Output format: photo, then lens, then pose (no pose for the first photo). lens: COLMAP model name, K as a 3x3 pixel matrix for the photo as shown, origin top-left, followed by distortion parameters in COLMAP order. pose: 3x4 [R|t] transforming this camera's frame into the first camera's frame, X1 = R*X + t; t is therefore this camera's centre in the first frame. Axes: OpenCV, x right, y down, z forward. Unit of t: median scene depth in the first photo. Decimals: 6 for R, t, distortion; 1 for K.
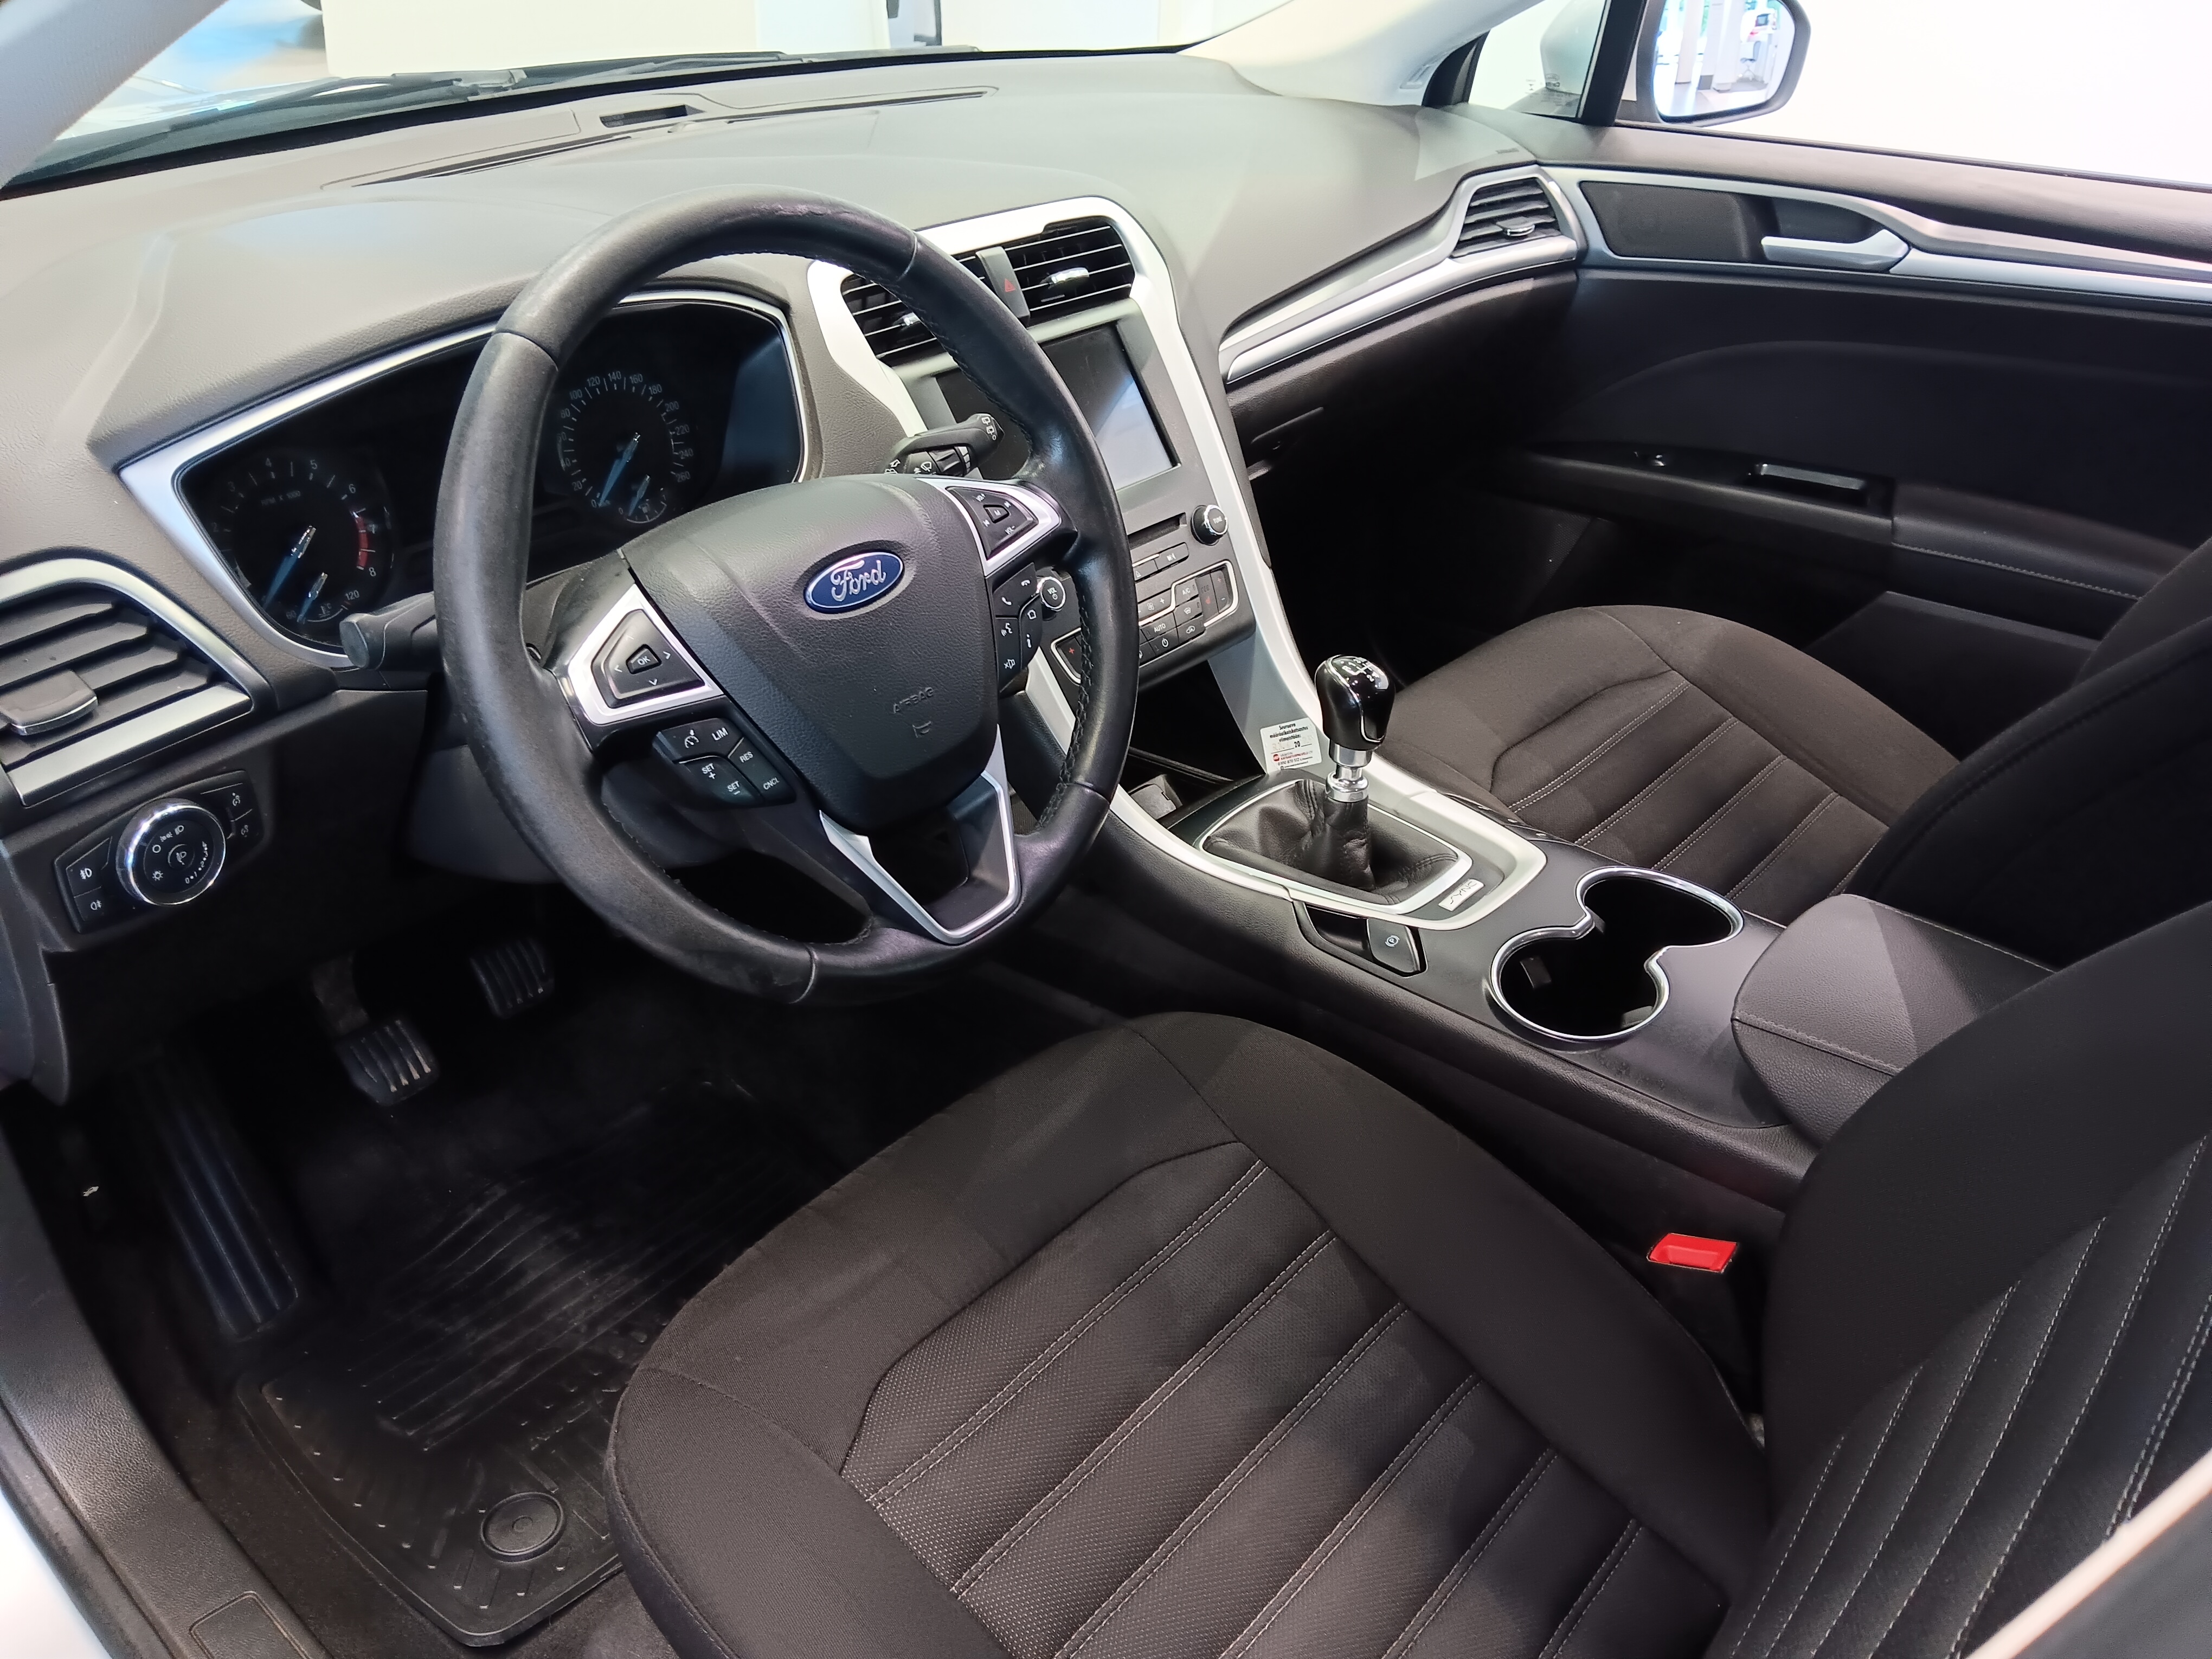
lens RADIAL K [[1736.5, 0, 1106.0], [0, 1736.5, 829.5], [0, 0, 1]] dist [0.092465, -0.237363]
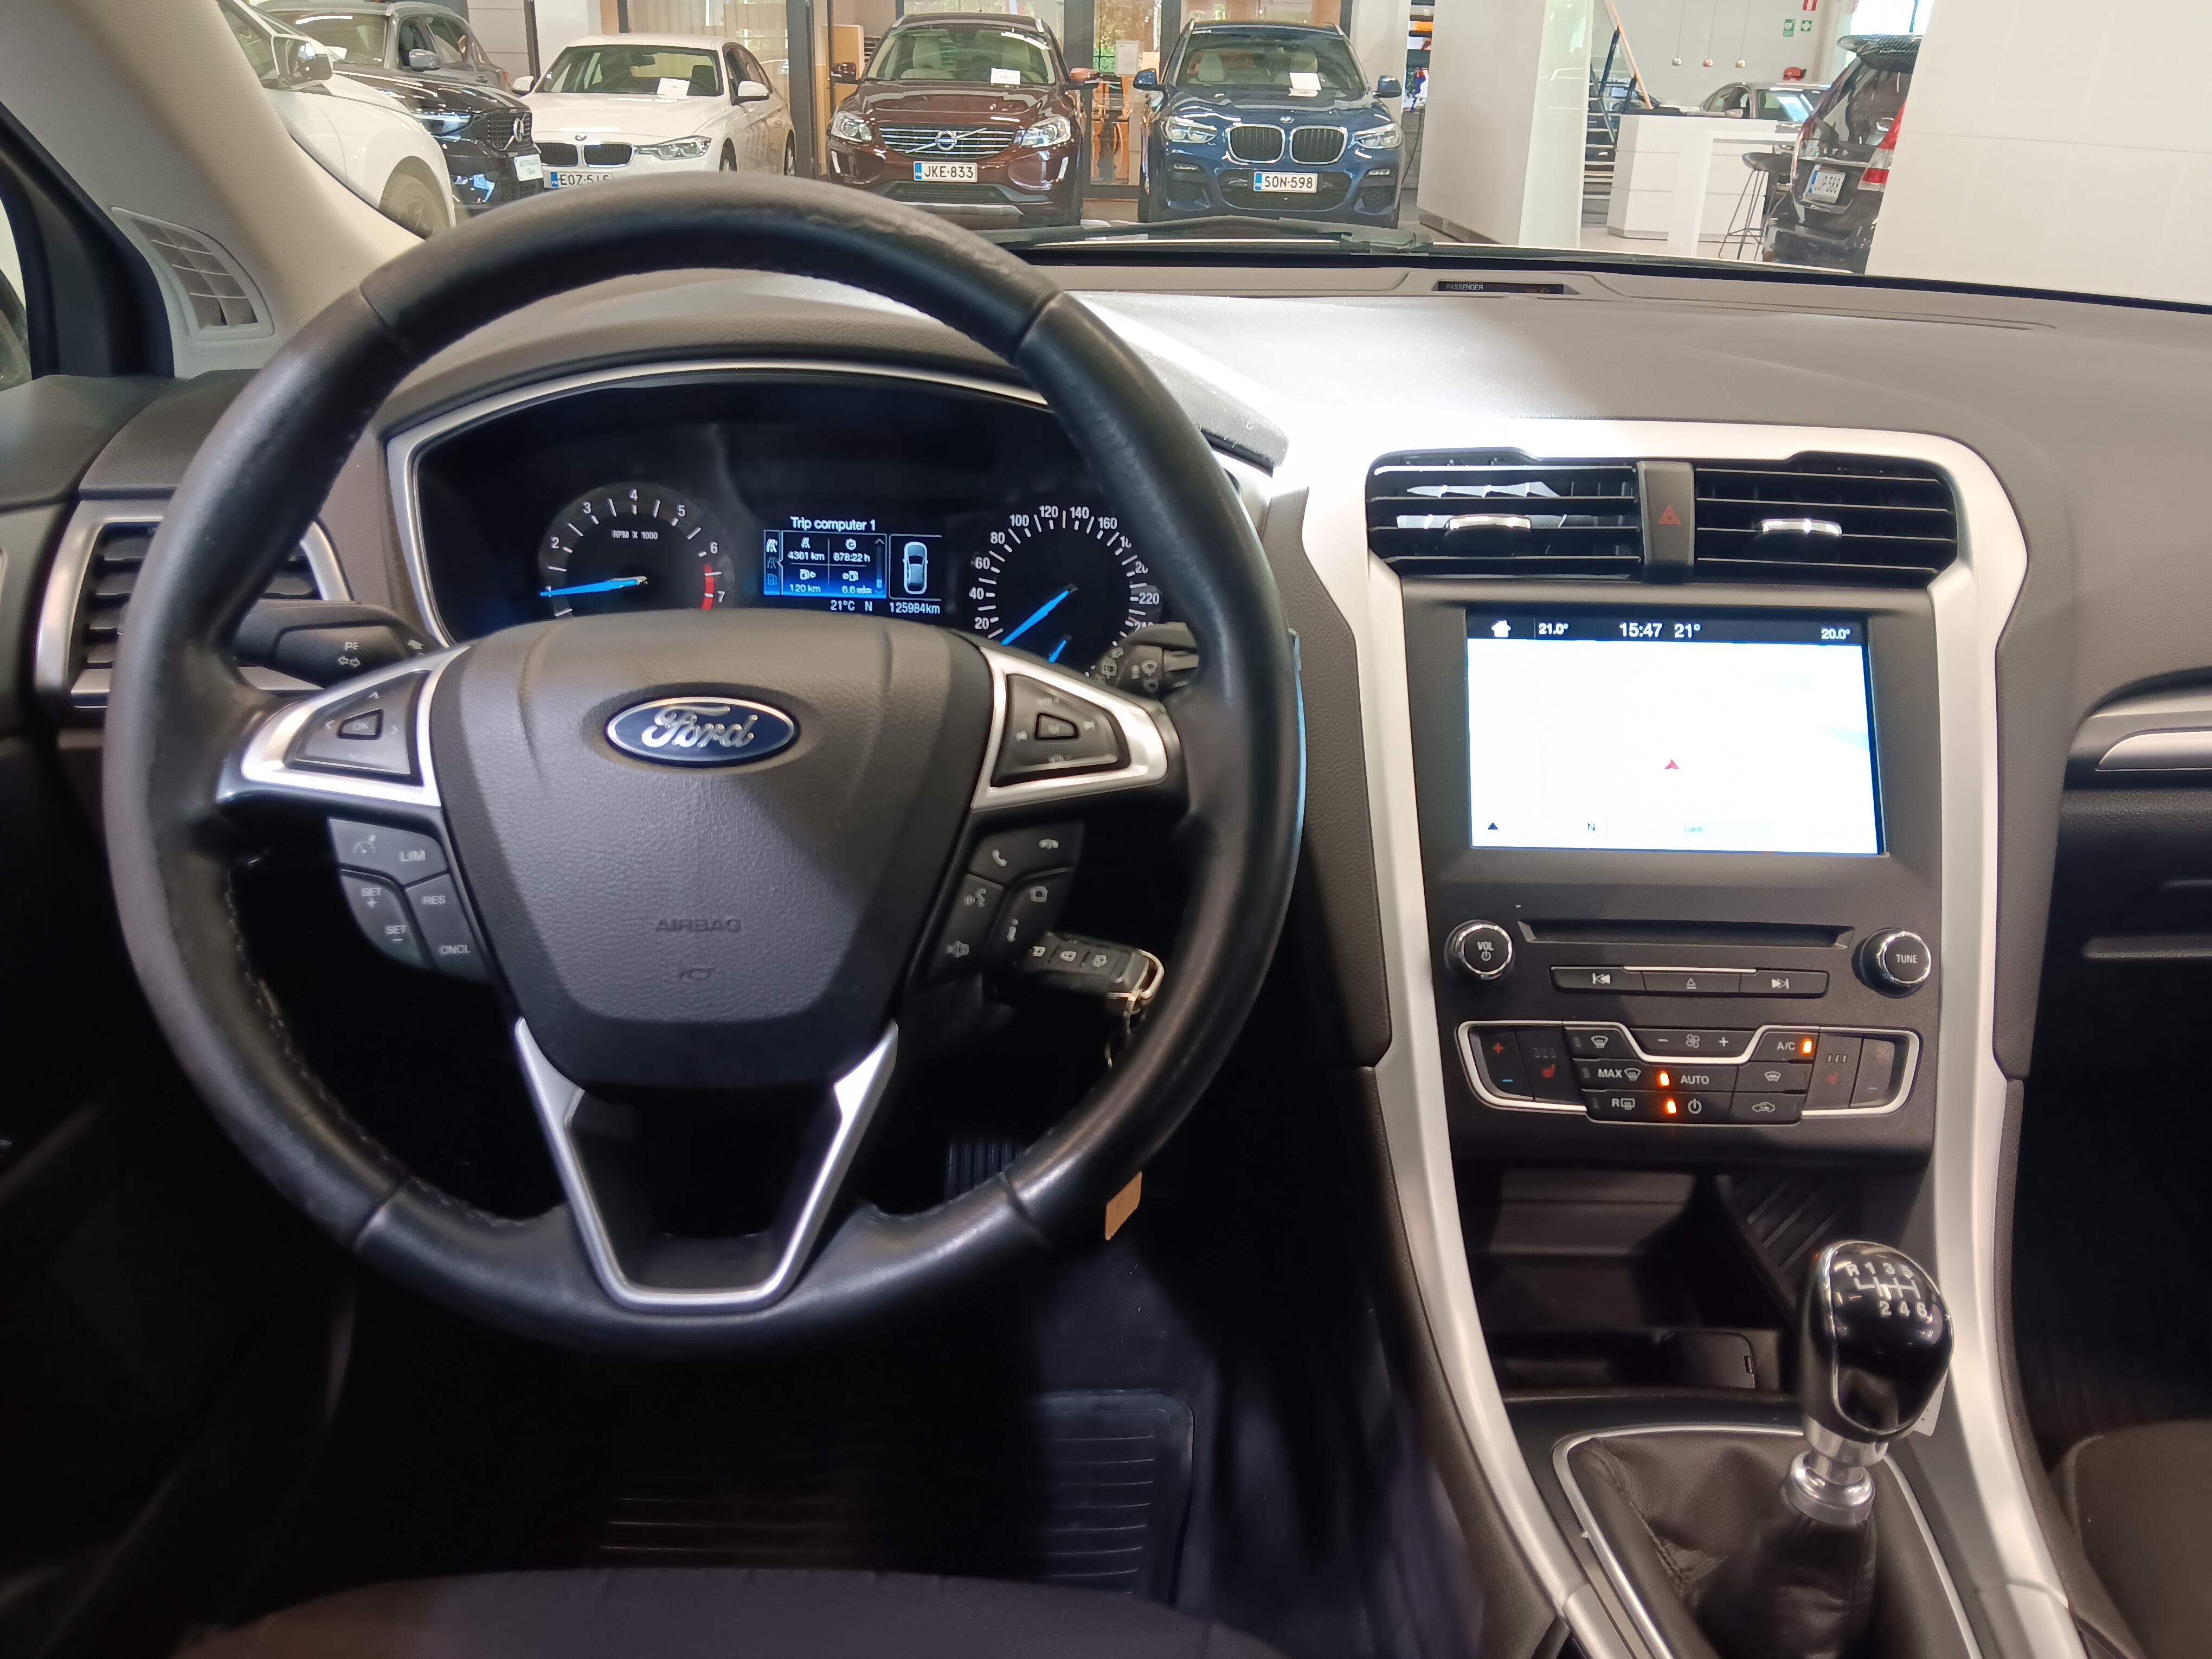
lens RADIAL K [[1696.8, 0, 1118.9], [0, 1696.8, 849.2], [0, 0, 1]] dist [0.147068, -0.371860]
pose [[0.658578, 0.298126, -0.690938, 0.287179], [-0.404892, 0.914324, 0.008583, -0.113286], [0.634301, 0.274102, 0.722863, 0.419211]]
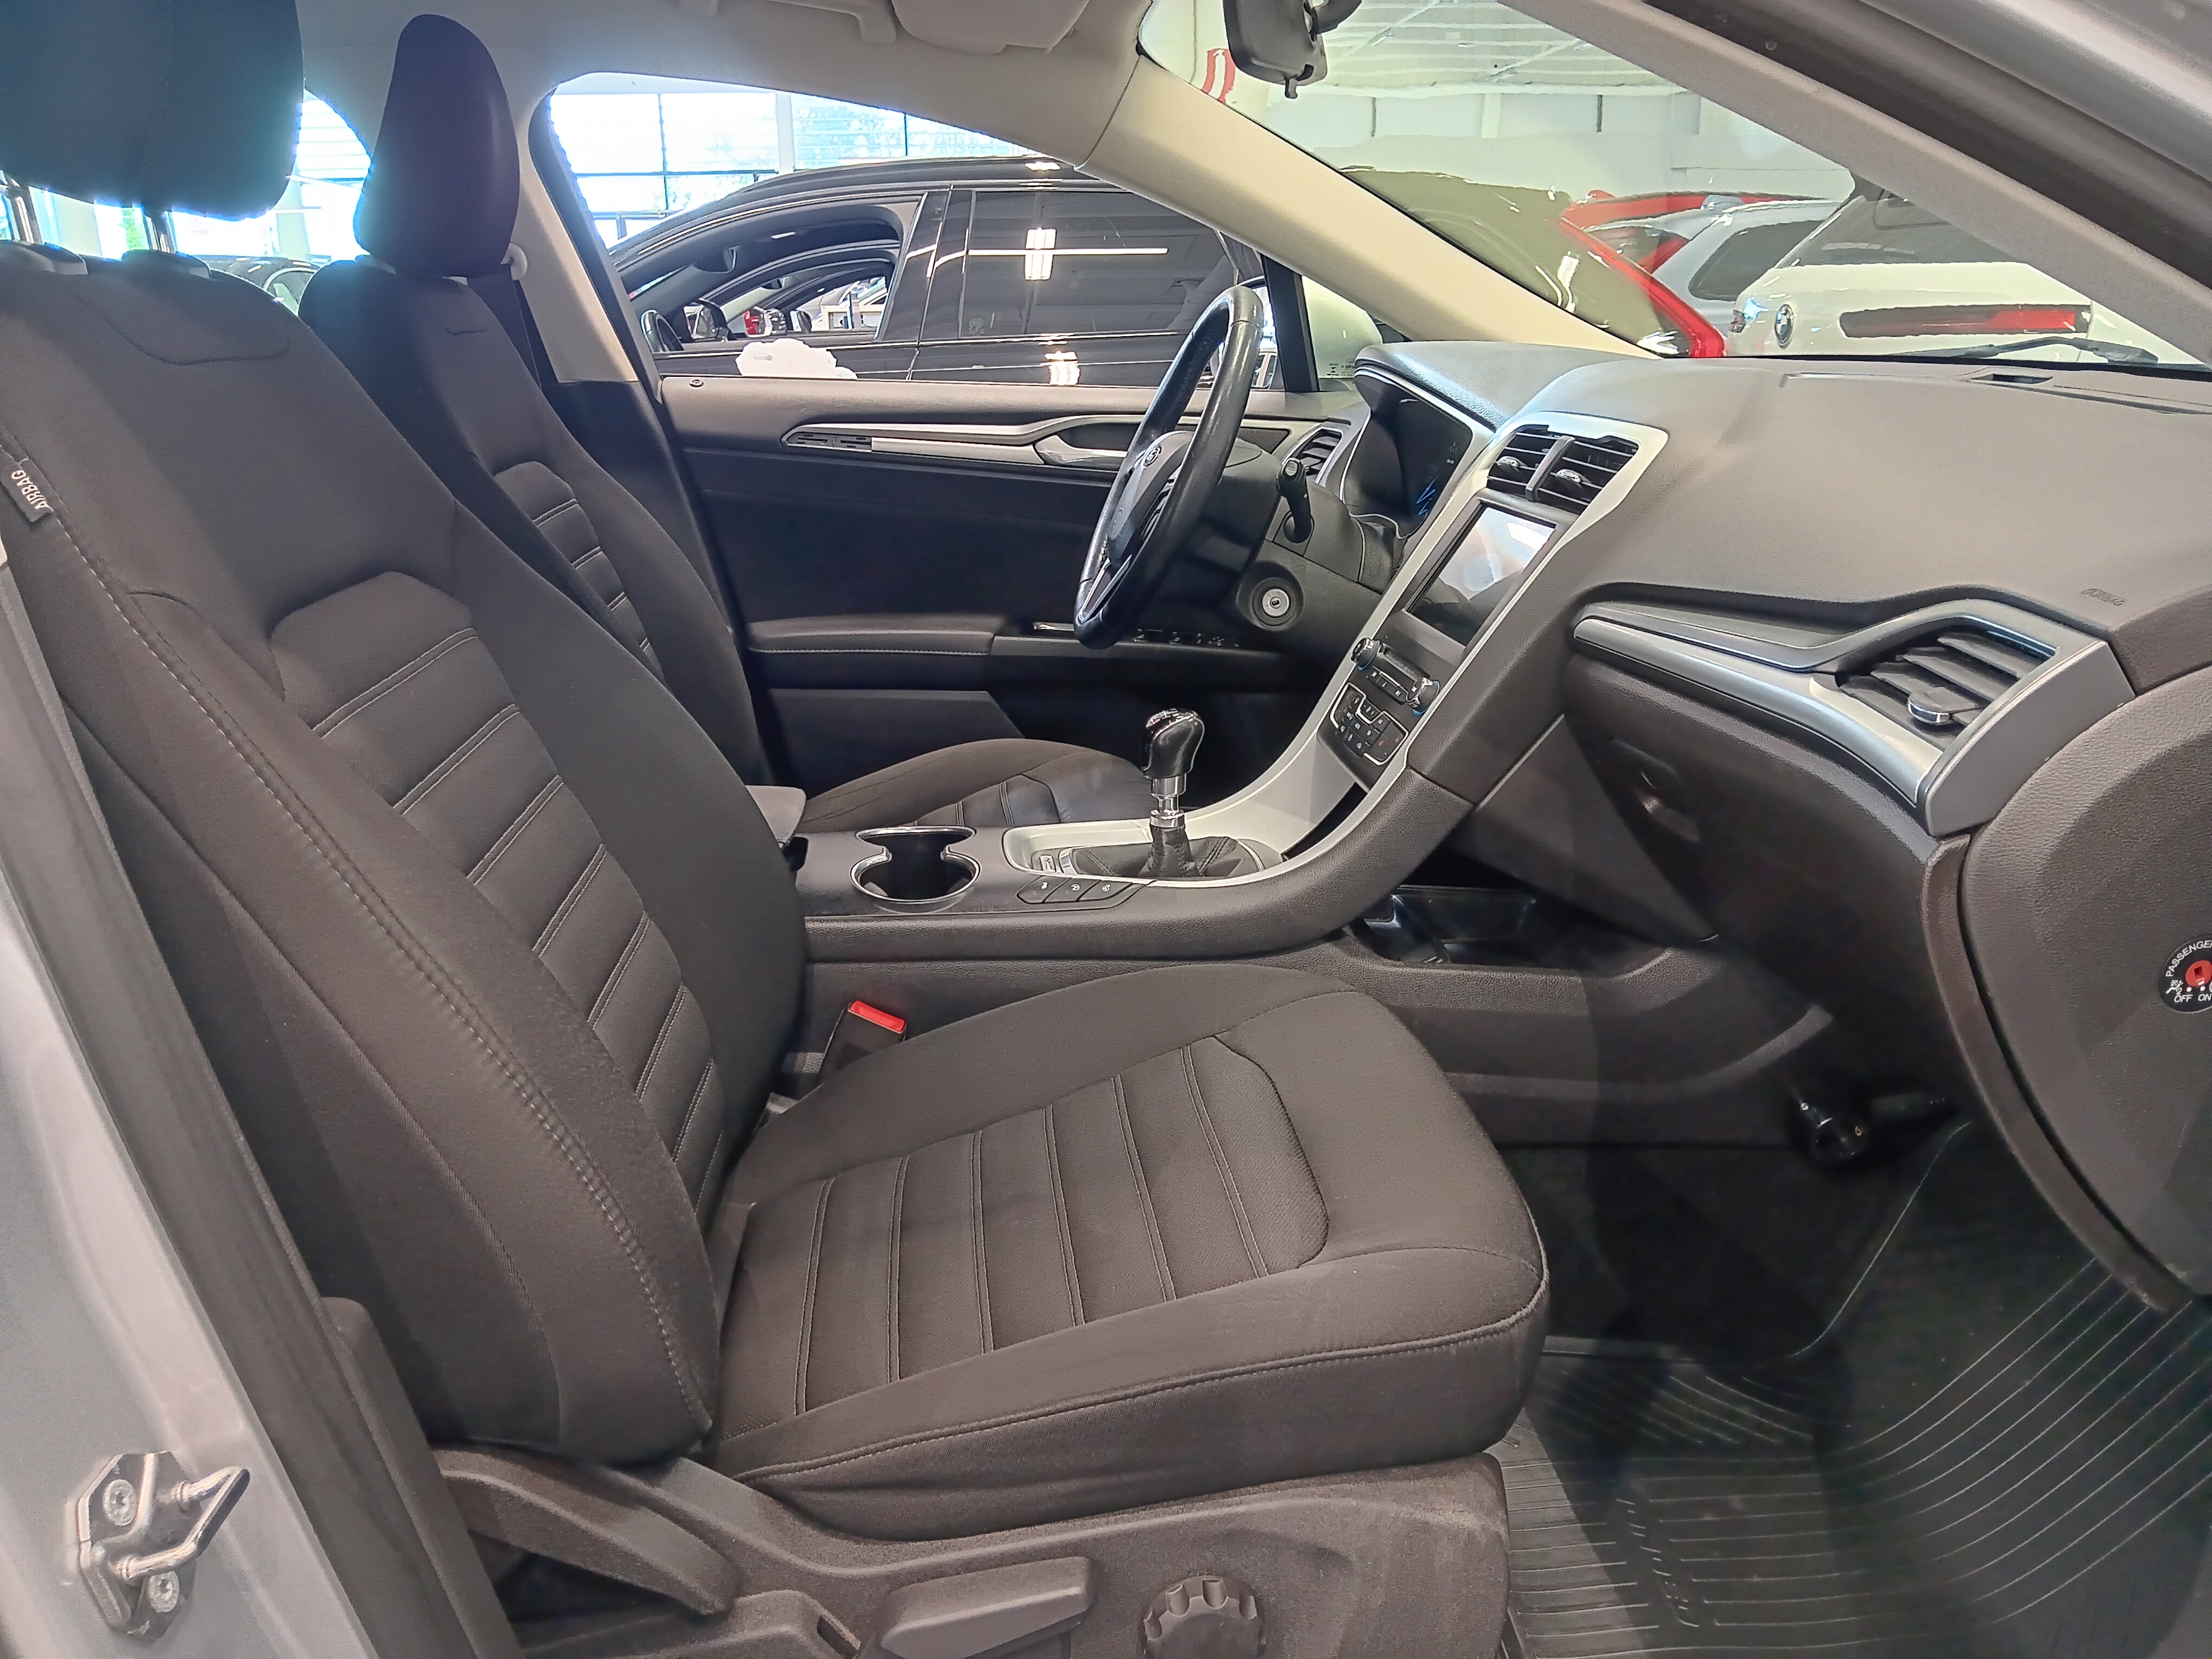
lens RADIAL K [[1736.5, 0, 1106.0], [0, 1736.5, 829.5], [0, 0, 1]] dist [0.092465, -0.237363]
pose [[-0.688689, 0.196642, -0.697882, 0.983290], [-0.379643, 0.722232, 0.578146, -0.680815], [0.617720, 0.663109, -0.422740, 1.435597]]
